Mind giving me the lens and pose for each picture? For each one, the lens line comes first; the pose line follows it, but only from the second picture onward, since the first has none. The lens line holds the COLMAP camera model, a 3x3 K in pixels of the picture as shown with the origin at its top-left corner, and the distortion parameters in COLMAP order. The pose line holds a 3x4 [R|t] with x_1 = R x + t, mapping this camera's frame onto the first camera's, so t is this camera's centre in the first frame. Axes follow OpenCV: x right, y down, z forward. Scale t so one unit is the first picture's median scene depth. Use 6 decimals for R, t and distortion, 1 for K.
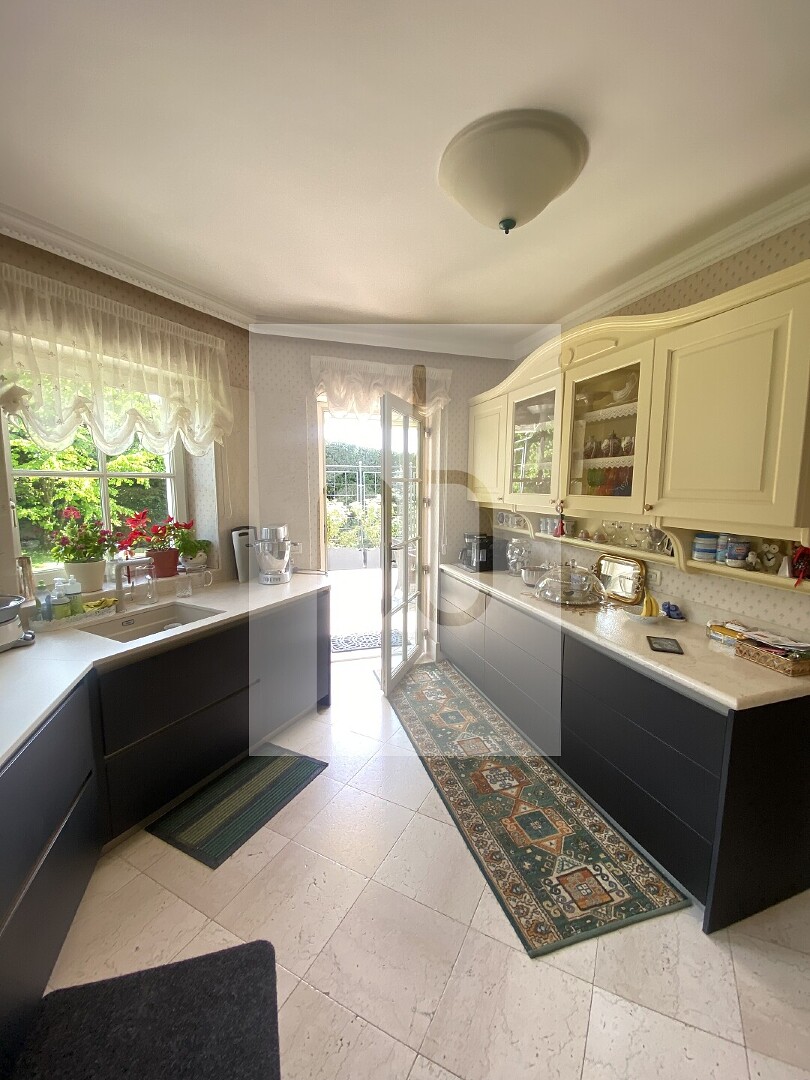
lens RADIAL K [[436.4, 0, 405.5], [0, 436.4, 539.3], [0, 0, 1]] dist [0.008775, -0.014600]
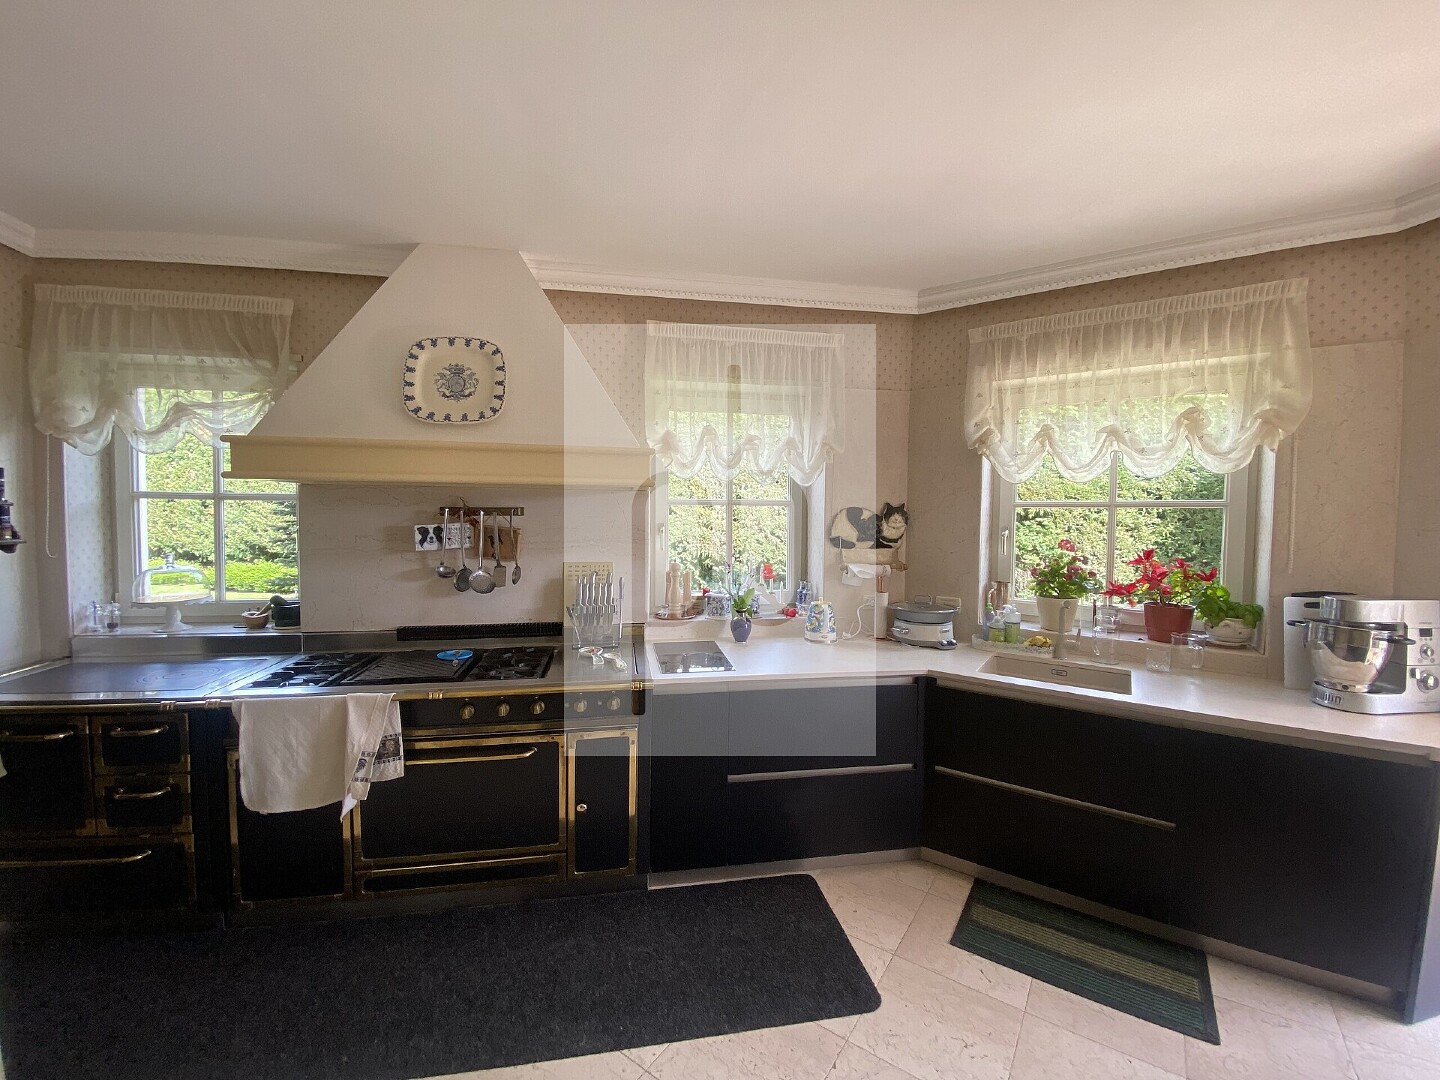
lens RADIAL K [[581.9, 0, 724.8], [0, 581.9, 542.1], [0, 0, 1]] dist [0.008775, -0.014600]
pose [[-0.118065, 0.035066, -0.992386, 0.616037], [-0.138337, 0.989050, 0.051406, -0.034710], [0.983323, 0.143353, -0.111922, 0.463793]]
